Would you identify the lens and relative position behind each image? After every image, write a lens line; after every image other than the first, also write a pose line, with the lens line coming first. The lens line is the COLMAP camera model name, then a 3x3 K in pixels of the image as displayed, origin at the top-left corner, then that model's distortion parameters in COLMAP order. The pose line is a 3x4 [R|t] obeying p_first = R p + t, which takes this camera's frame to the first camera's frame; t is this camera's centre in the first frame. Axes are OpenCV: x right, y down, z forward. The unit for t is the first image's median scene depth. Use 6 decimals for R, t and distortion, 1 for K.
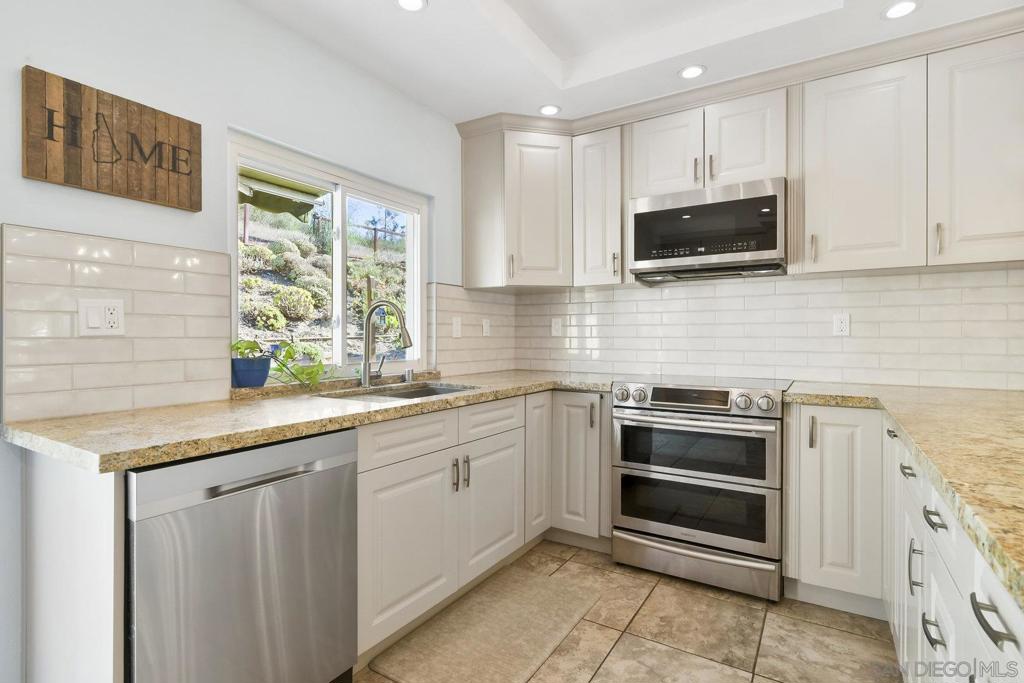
lens RADIAL K [[497.7, 0, 518.6], [0, 497.7, 338.7], [0, 0, 1]] dist [-0.003180, -0.001245]
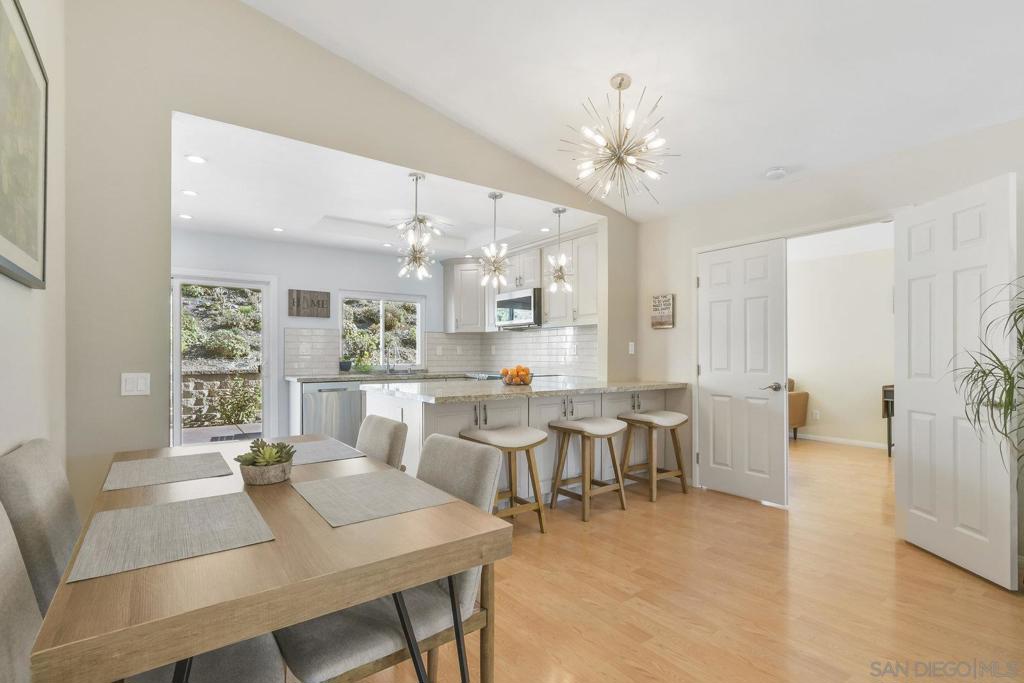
lens RADIAL K [[488.9, 0, 509.8], [0, 488.9, 354.3], [0, 0, 1]] dist [0.005555, 0.000217]
pose [[0.922170, 0.000607, -0.386784, 1.302240], [-0.002094, 0.999992, -0.003421, 0.000367], [0.386779, 0.003965, 0.922164, -1.169350]]
